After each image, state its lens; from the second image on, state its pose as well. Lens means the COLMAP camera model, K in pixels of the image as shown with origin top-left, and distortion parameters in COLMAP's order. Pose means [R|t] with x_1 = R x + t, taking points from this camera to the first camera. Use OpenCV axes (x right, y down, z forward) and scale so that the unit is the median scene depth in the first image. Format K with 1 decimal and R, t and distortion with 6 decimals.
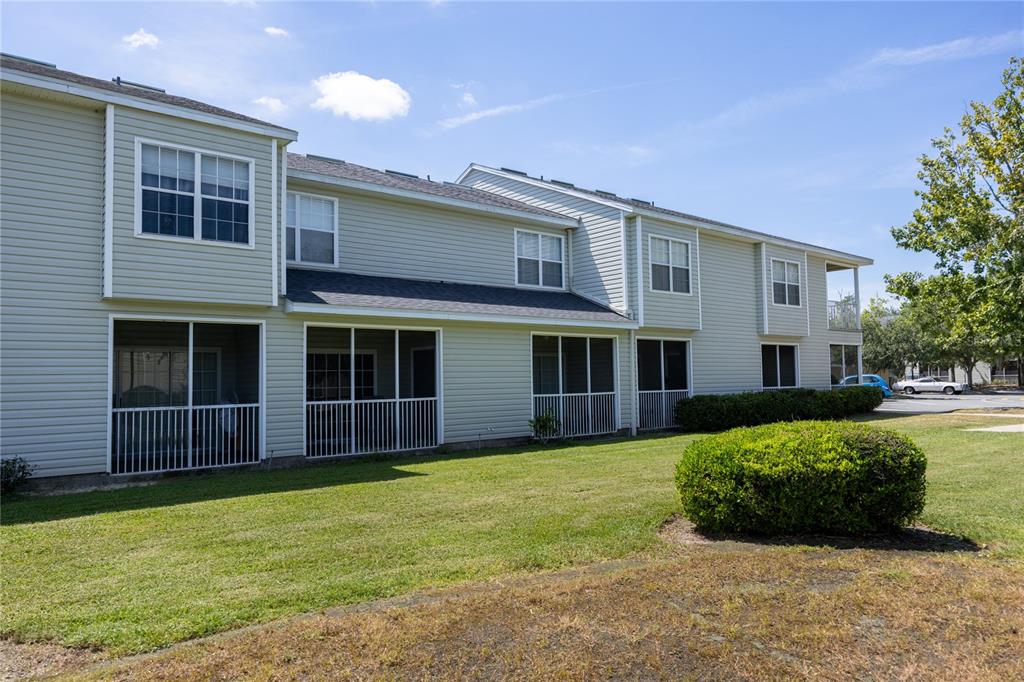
lens RADIAL K [[723.6, 0, 512.0], [0, 723.6, 341.0], [0, 0, 1]] dist [-0.006659, -0.001774]
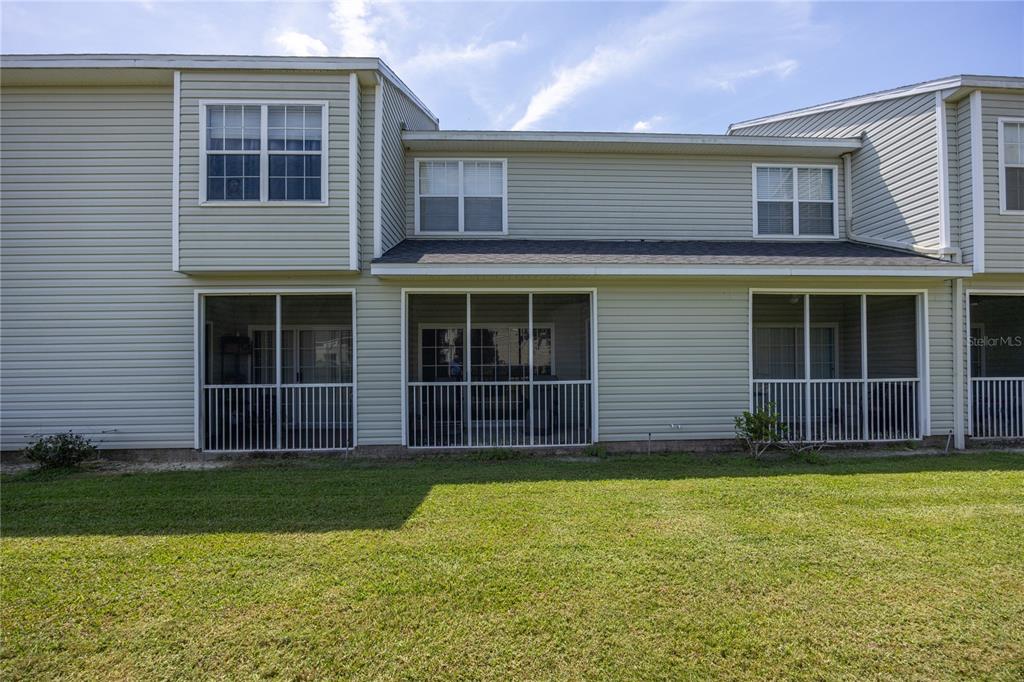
lens RADIAL K [[443.6, 0, 513.1], [0, 443.6, 355.6], [0, 0, 1]] dist [-0.013188, -0.000011]
pose [[0.790764, 0.006881, -0.612082, 0.111883], [0.028013, 0.998482, 0.047415, 0.025801], [0.611479, -0.054641, 0.789372, 0.554769]]
